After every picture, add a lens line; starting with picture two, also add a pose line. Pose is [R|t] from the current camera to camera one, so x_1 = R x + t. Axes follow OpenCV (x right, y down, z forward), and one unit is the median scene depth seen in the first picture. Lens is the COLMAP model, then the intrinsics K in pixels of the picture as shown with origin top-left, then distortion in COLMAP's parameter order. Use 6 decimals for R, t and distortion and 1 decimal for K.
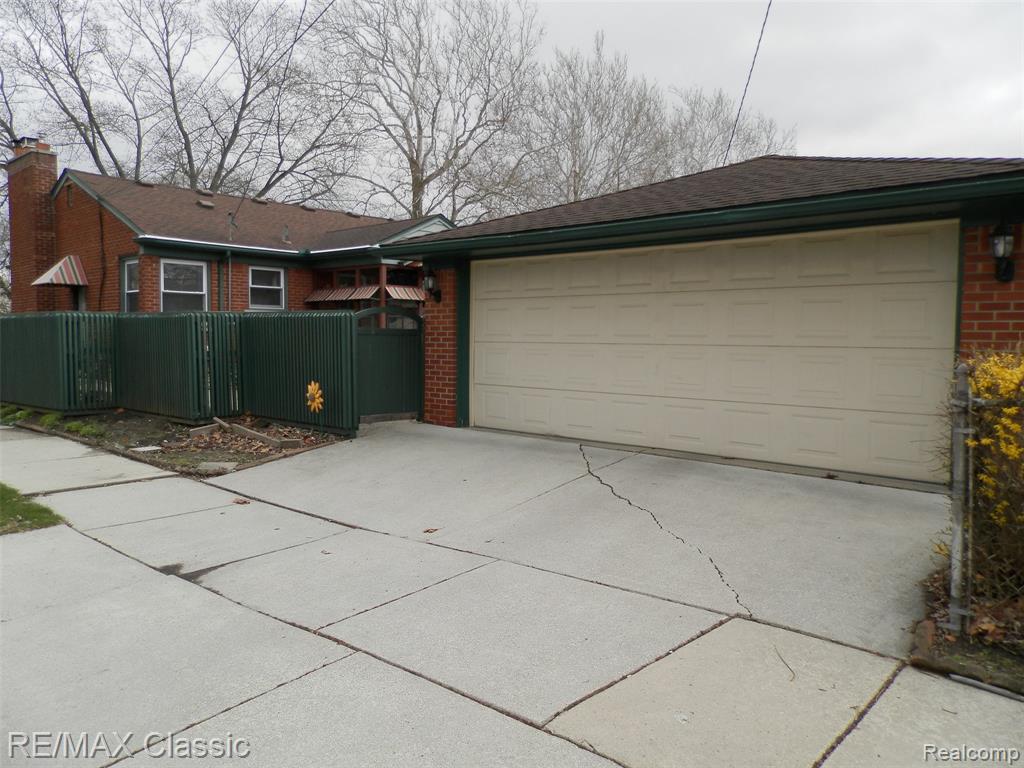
lens RADIAL K [[769.9, 0, 507.9], [0, 769.9, 379.8], [0, 0, 1]] dist [0.029408, -0.036986]
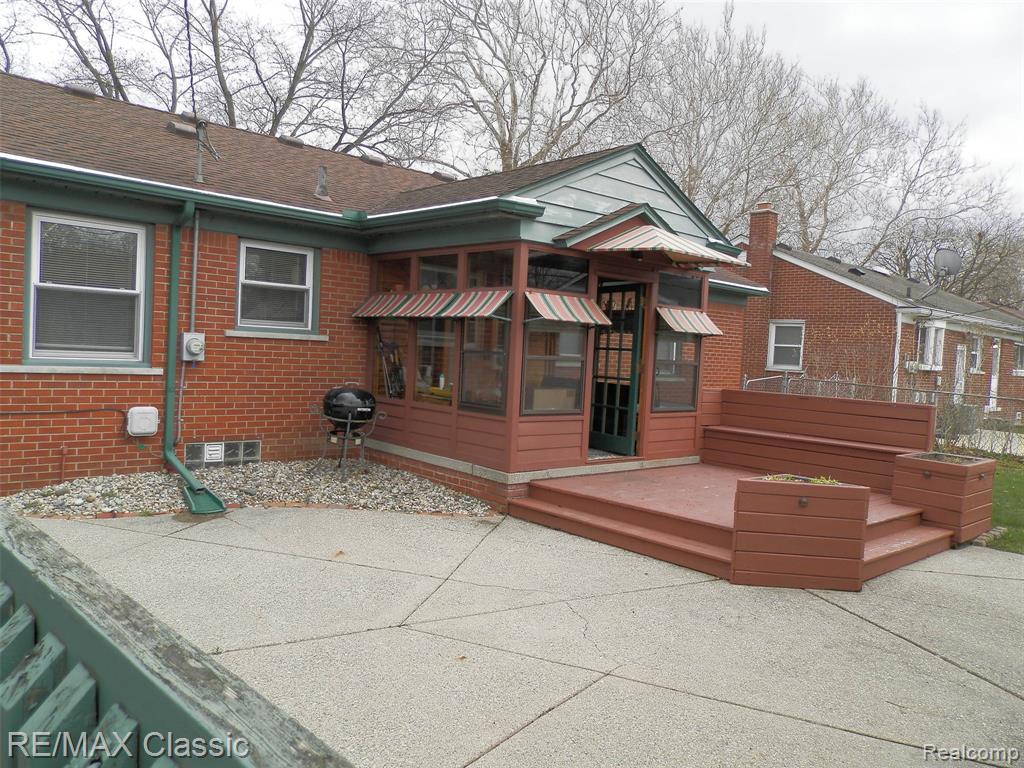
lens RADIAL K [[769.9, 0, 507.9], [0, 769.9, 379.8], [0, 0, 1]] dist [0.029408, -0.036986]
pose [[0.995952, 0.044188, -0.078271, -0.056034], [-0.045453, 0.998862, -0.014459, -0.026681], [0.077543, 0.017958, 0.996827, 0.235178]]
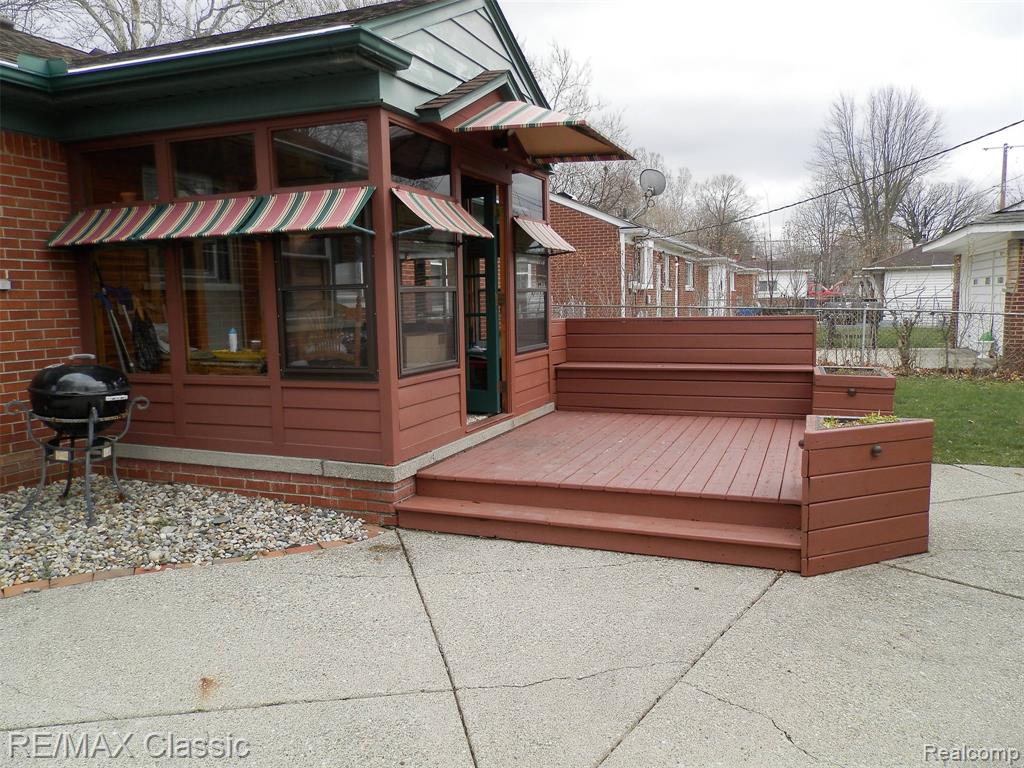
lens RADIAL K [[769.9, 0, 507.9], [0, 769.9, 379.8], [0, 0, 1]] dist [0.029408, -0.036986]
pose [[0.930361, -0.066457, 0.360571, -0.097626], [0.048129, 0.997062, 0.059583, -0.027173], [-0.363471, -0.038080, 0.930827, 0.302744]]
